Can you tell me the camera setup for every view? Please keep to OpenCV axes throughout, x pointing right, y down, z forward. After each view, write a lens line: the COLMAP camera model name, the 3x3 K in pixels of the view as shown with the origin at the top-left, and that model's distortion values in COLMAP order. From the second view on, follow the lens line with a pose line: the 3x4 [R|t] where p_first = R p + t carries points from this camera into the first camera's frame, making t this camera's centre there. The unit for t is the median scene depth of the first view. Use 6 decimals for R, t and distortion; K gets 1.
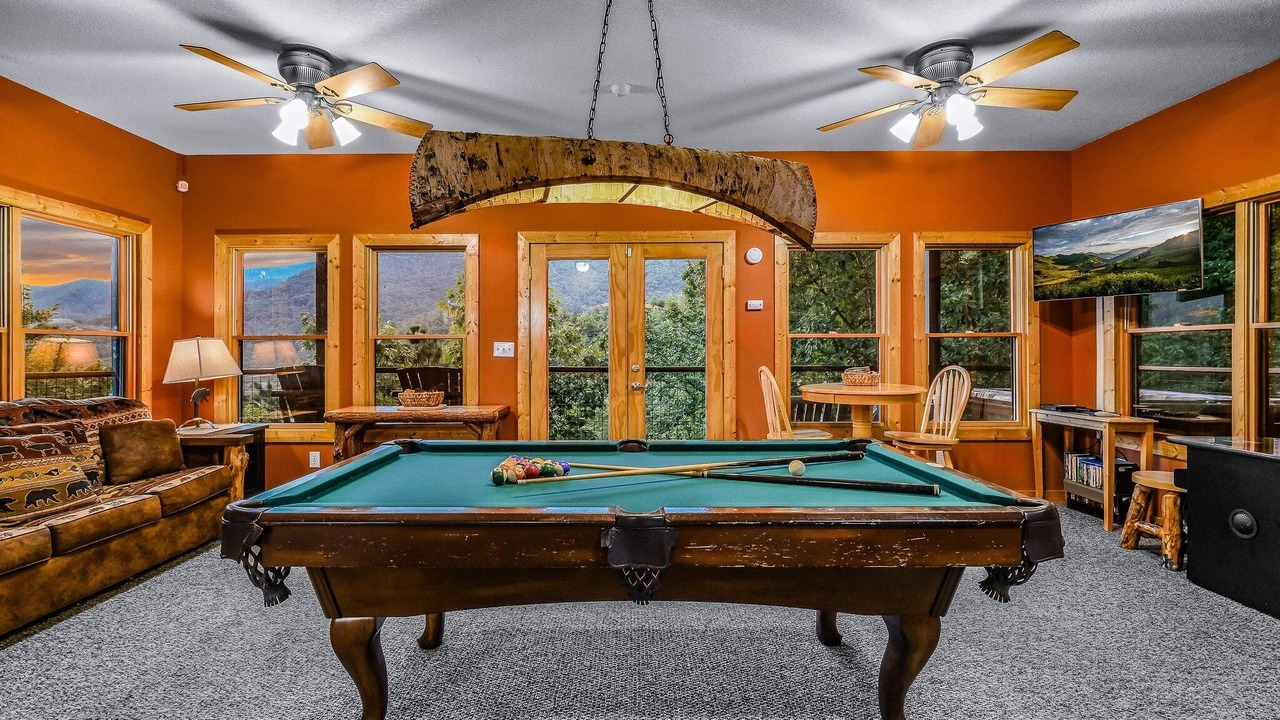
lens RADIAL K [[614.1, 0, 593.9], [0, 614.1, 341.3], [0, 0, 1]] dist [-0.002473, -0.001129]
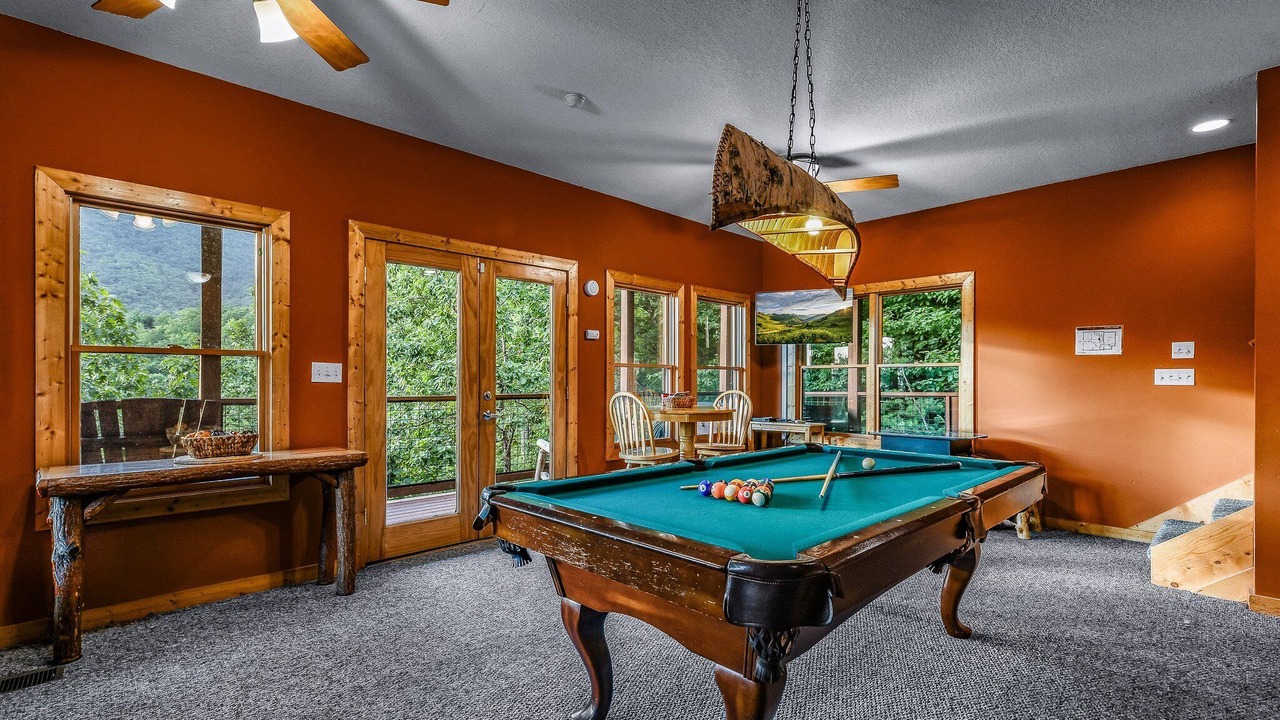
lens RADIAL K [[614.6, 0, 635.9], [0, 614.6, 381.8], [0, 0, 1]] dist [-0.000850, -0.000266]
pose [[0.682977, 0.005398, 0.730420, -0.485126], [-0.015856, 0.999847, 0.007437, 0.013989], [-0.730268, -0.016662, 0.682958, 0.229567]]
